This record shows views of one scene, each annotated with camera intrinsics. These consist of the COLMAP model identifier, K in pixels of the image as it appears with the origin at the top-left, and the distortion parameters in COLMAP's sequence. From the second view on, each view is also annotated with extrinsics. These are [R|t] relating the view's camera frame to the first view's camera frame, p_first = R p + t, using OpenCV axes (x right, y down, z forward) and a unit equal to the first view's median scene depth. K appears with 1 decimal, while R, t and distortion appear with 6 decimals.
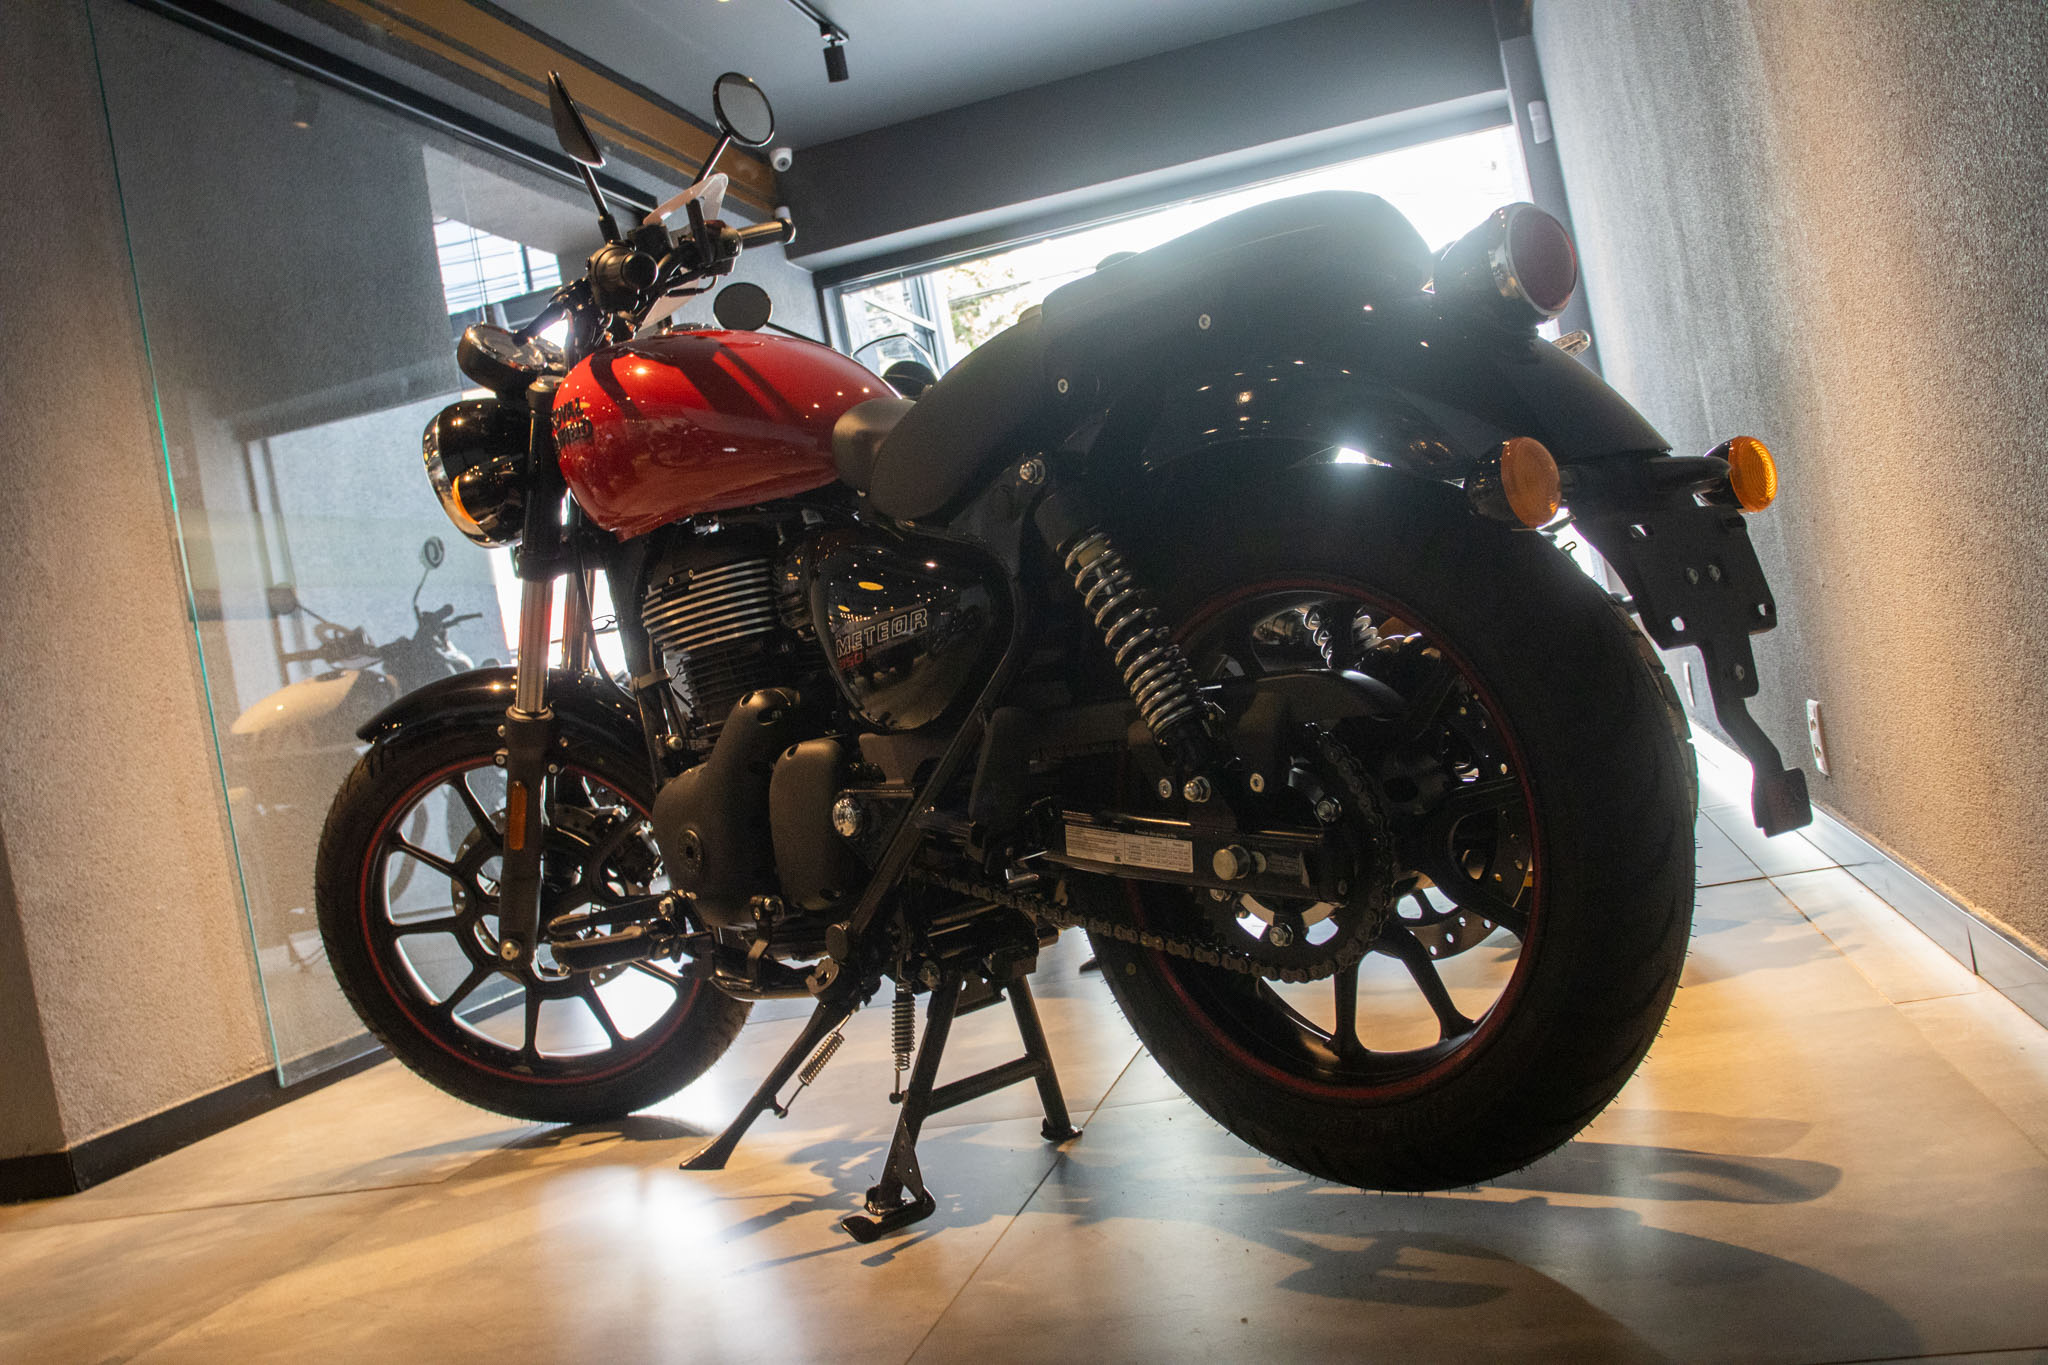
lens RADIAL K [[1947.6, 0, 1024.0], [0, 1947.6, 682.5], [0, 0, 1]] dist [-0.004062, 0.002788]
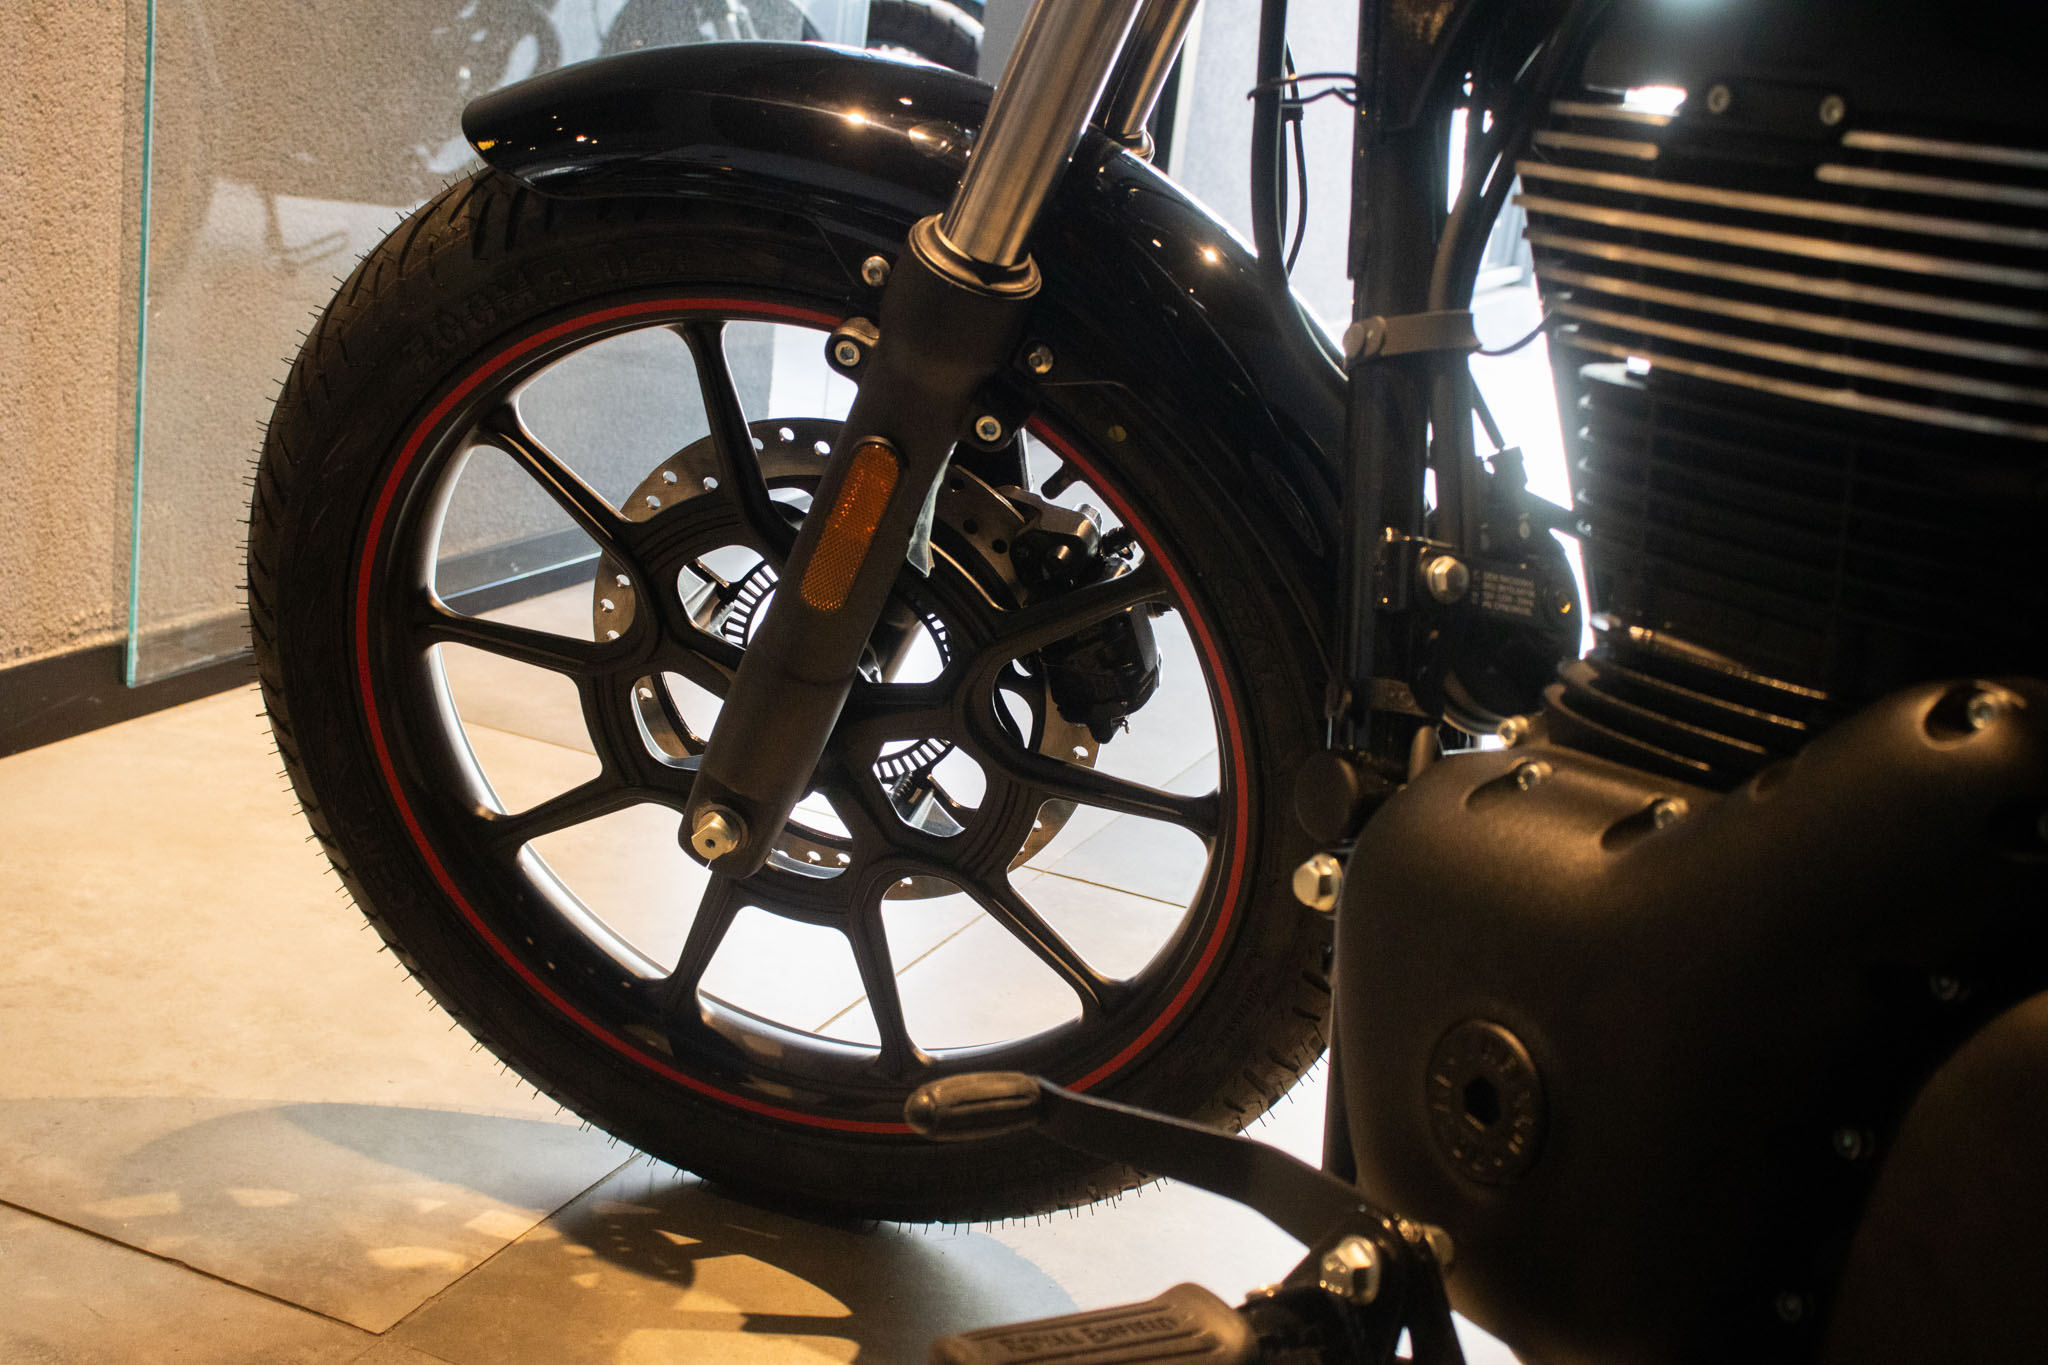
lens RADIAL K [[3012.0, 0, 1024.0], [0, 3012.0, 682.5], [0, 0, 1]] dist [0.127828, 0.059554]
pose [[0.943951, 0.320061, -0.080734, -0.162854], [-0.292798, 0.924812, 0.242882, -0.039290], [0.152400, -0.205630, 0.966690, 0.442643]]
